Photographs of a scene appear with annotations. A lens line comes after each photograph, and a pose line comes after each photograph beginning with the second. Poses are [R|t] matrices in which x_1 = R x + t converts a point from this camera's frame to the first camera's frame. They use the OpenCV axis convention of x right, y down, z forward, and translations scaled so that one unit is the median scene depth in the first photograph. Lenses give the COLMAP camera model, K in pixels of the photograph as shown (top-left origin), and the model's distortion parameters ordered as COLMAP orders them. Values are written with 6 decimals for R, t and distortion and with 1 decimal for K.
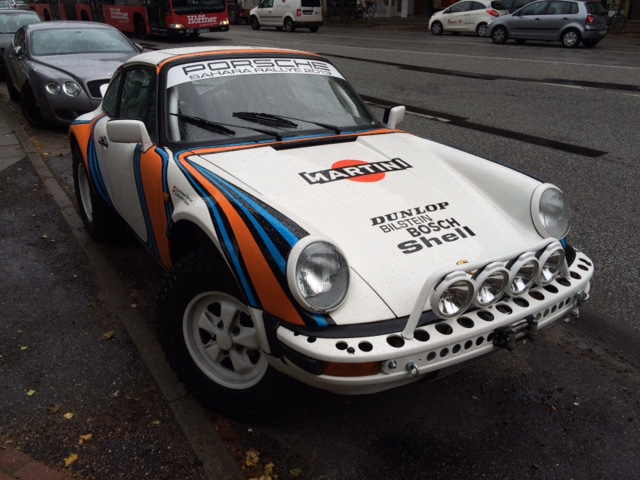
lens RADIAL K [[538.4, 0, 320.0], [0, 538.4, 240.0], [0, 0, 1]] dist [0.103457, -0.169756]
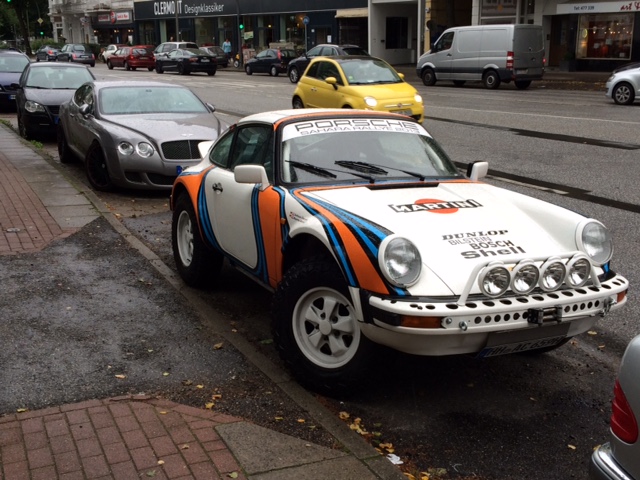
lens RADIAL K [[802.2, 0, 320.0], [0, 802.2, 240.0], [0, 0, 1]] dist [0.048205, 0.047241]
pose [[0.992475, 0.029770, -0.118775, 0.027860], [-0.050118, 0.983786, -0.172200, 0.279326], [0.111722, 0.176857, 0.977875, -0.813678]]
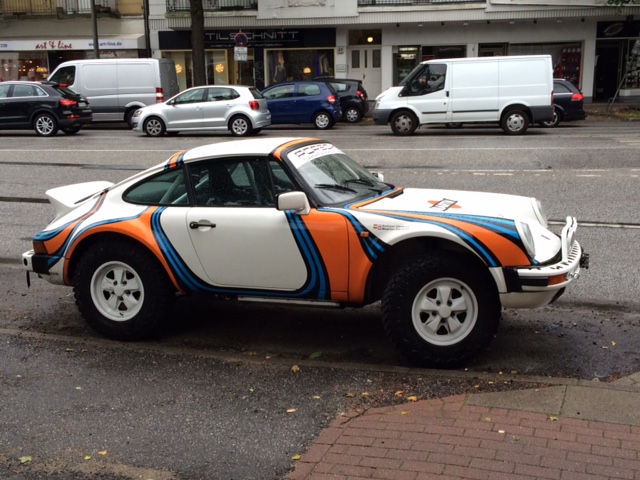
lens RADIAL K [[802.2, 0, 320.0], [0, 802.2, 240.0], [0, 0, 1]] dist [0.048205, 0.047241]
pose [[0.791978, -0.134739, 0.595496, -1.605446], [0.262820, 0.955589, -0.133322, 0.182282], [-0.551086, 0.262096, 0.792218, -0.596532]]
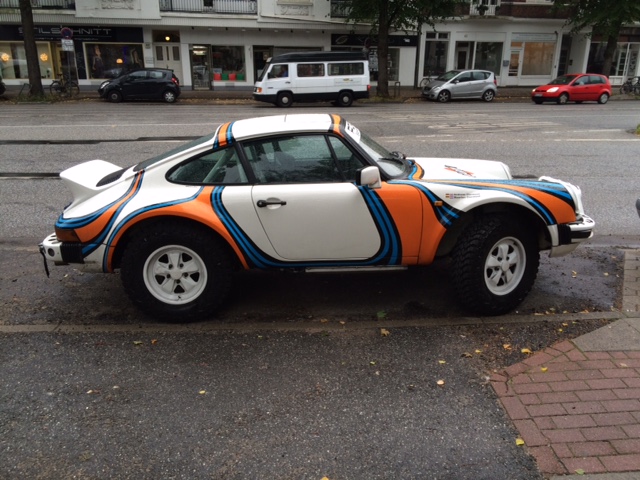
lens RADIAL K [[538.4, 0, 320.0], [0, 538.4, 240.0], [0, 0, 1]] dist [0.103457, -0.169756]
pose [[0.516242, -0.254118, 0.817874, -1.721781], [0.343812, 0.936130, 0.073847, -0.208405], [-0.784403, 0.243072, 0.570638, 0.396506]]
